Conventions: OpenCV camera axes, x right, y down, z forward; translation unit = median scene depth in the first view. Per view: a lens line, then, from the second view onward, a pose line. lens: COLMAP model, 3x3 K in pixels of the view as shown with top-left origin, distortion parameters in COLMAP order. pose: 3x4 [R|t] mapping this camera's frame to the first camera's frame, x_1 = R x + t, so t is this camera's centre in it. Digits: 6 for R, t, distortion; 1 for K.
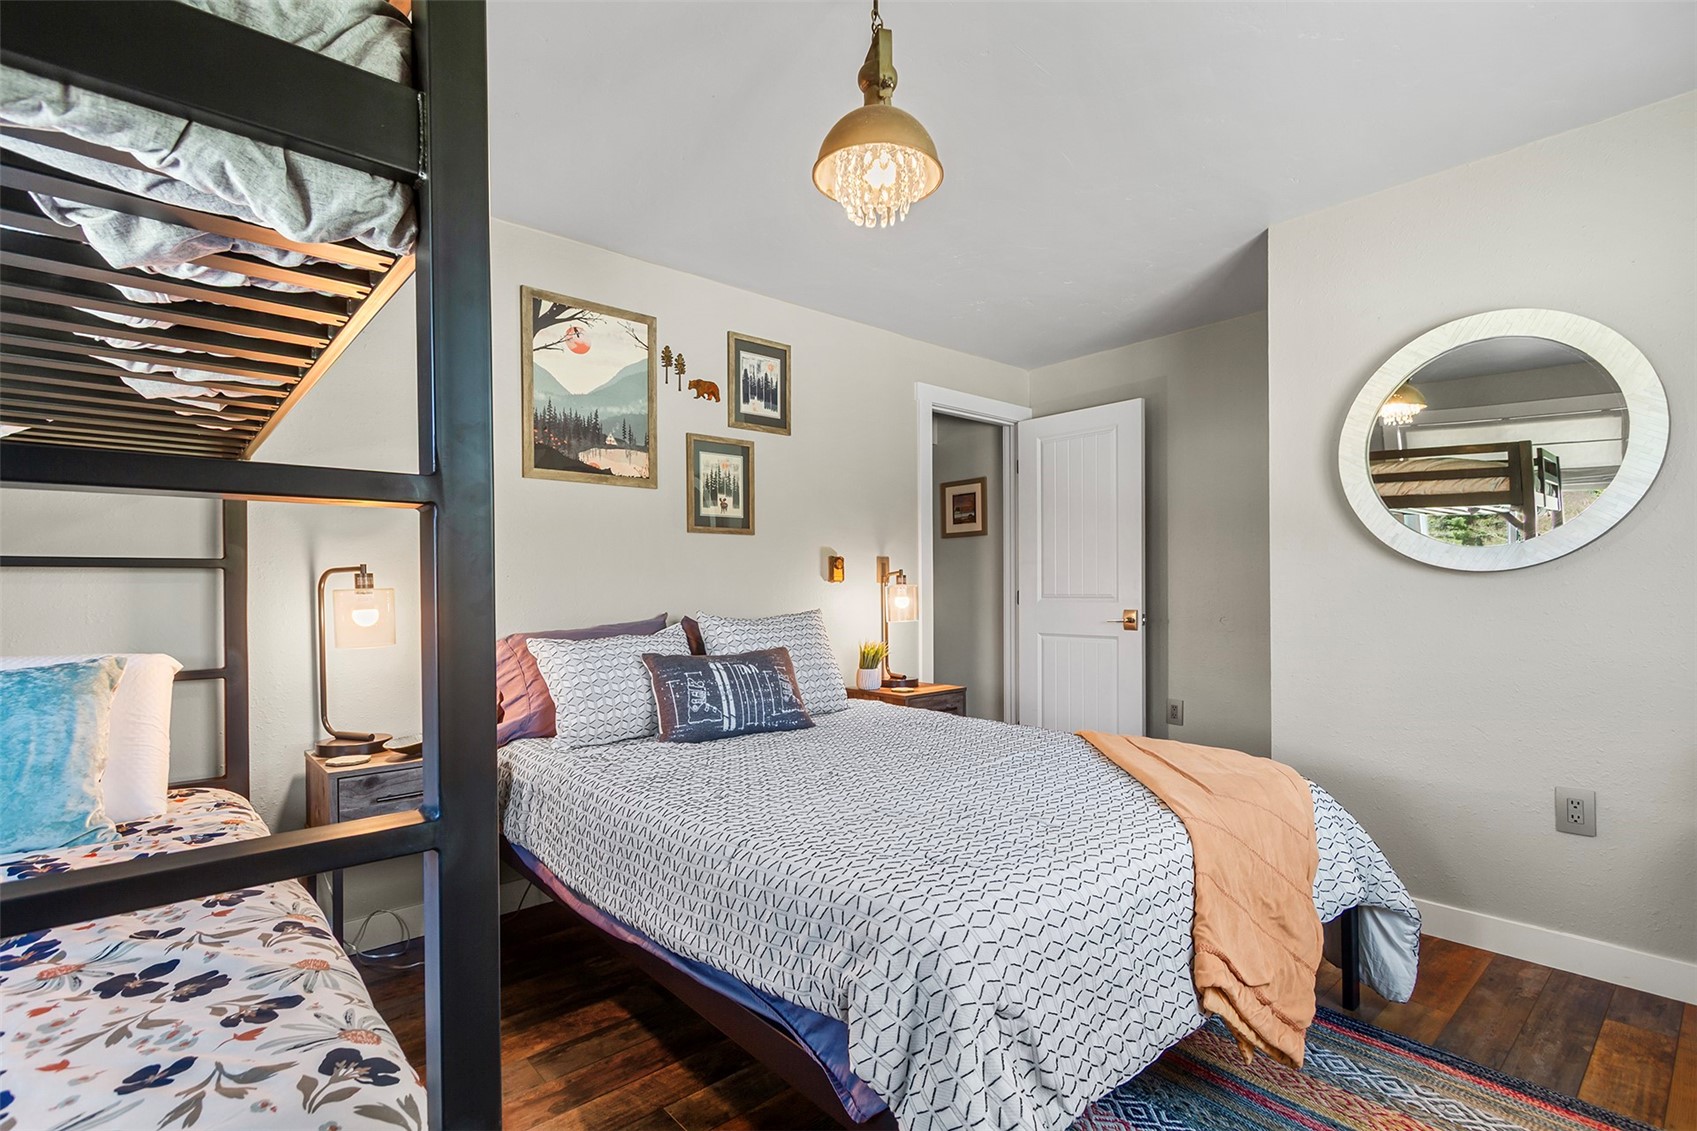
lens RADIAL K [[804.2, 0, 843.3], [0, 804.2, 579.8], [0, 0, 1]] dist [0.012690, -0.001469]
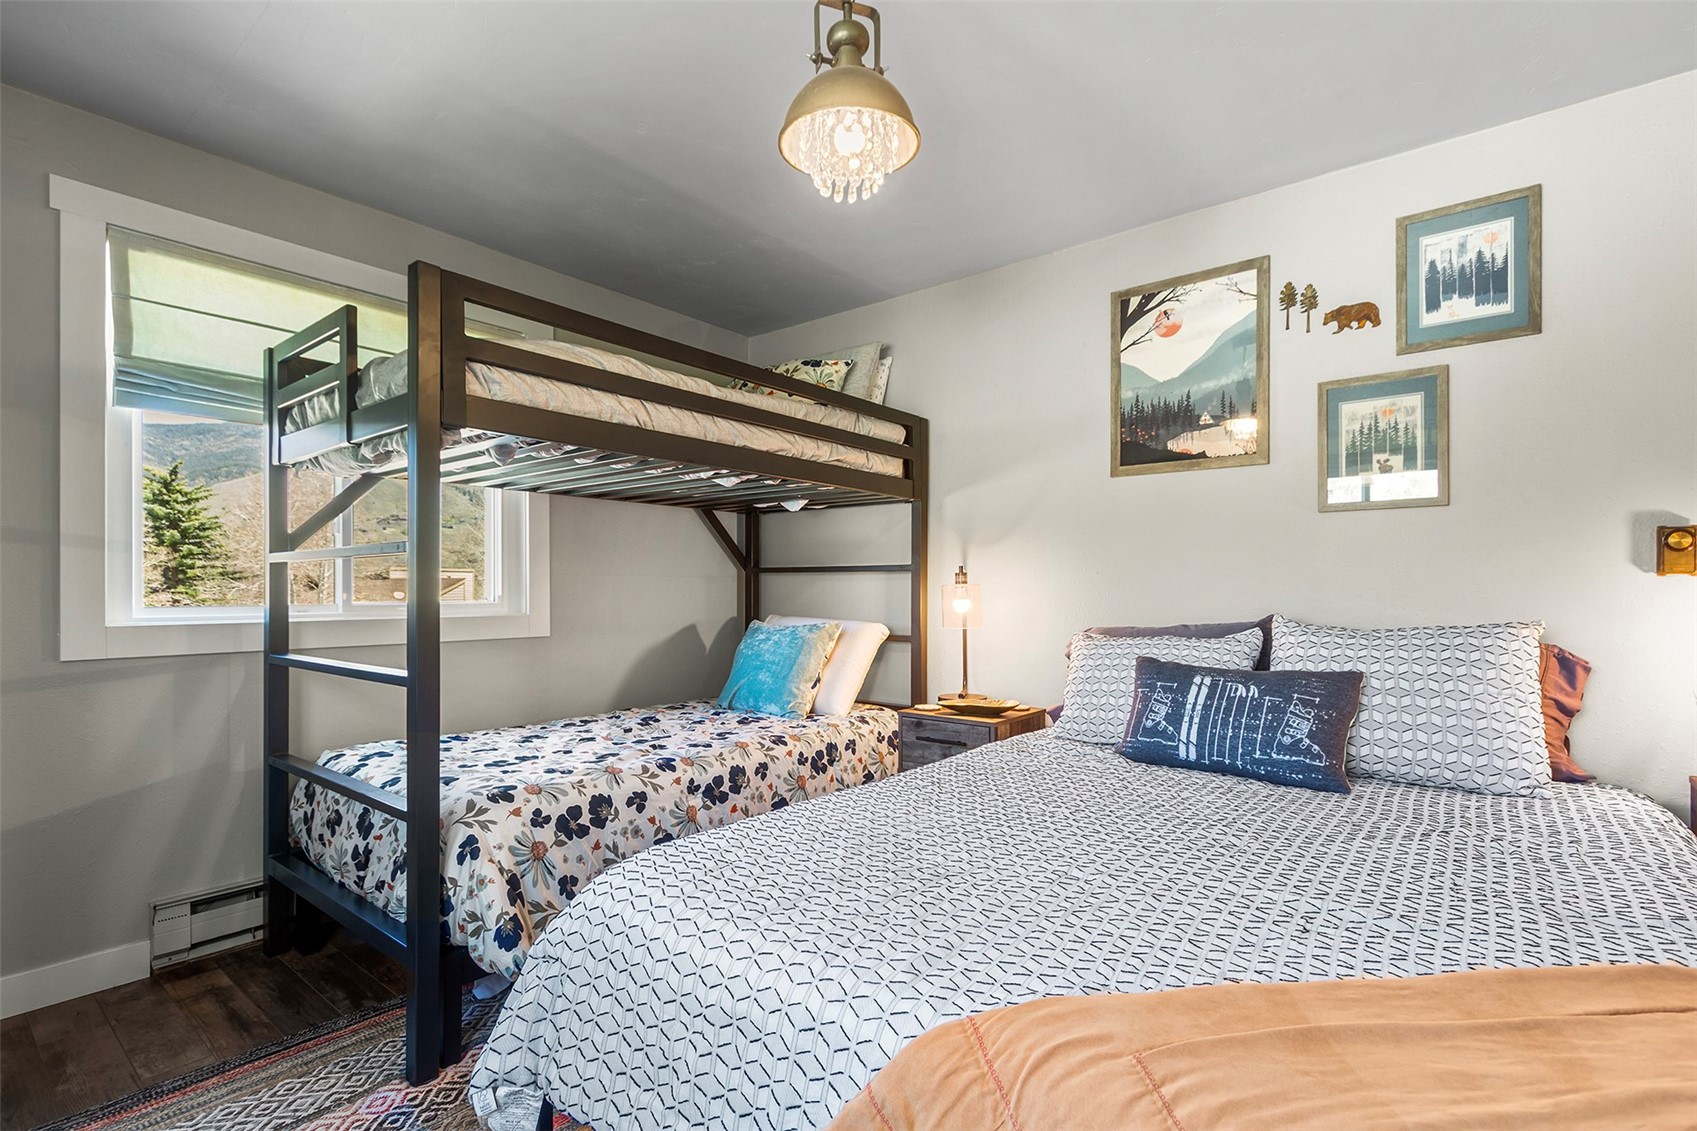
lens RADIAL K [[804.2, 0, 845.4], [0, 804.2, 574.2], [0, 0, 1]] dist [0.012690, -0.001469]
pose [[0.166742, -0.007102, -0.985975, 0.525060], [0.010335, 0.999932, -0.005454, -0.000276], [0.985946, -0.009281, 0.166804, 0.450942]]
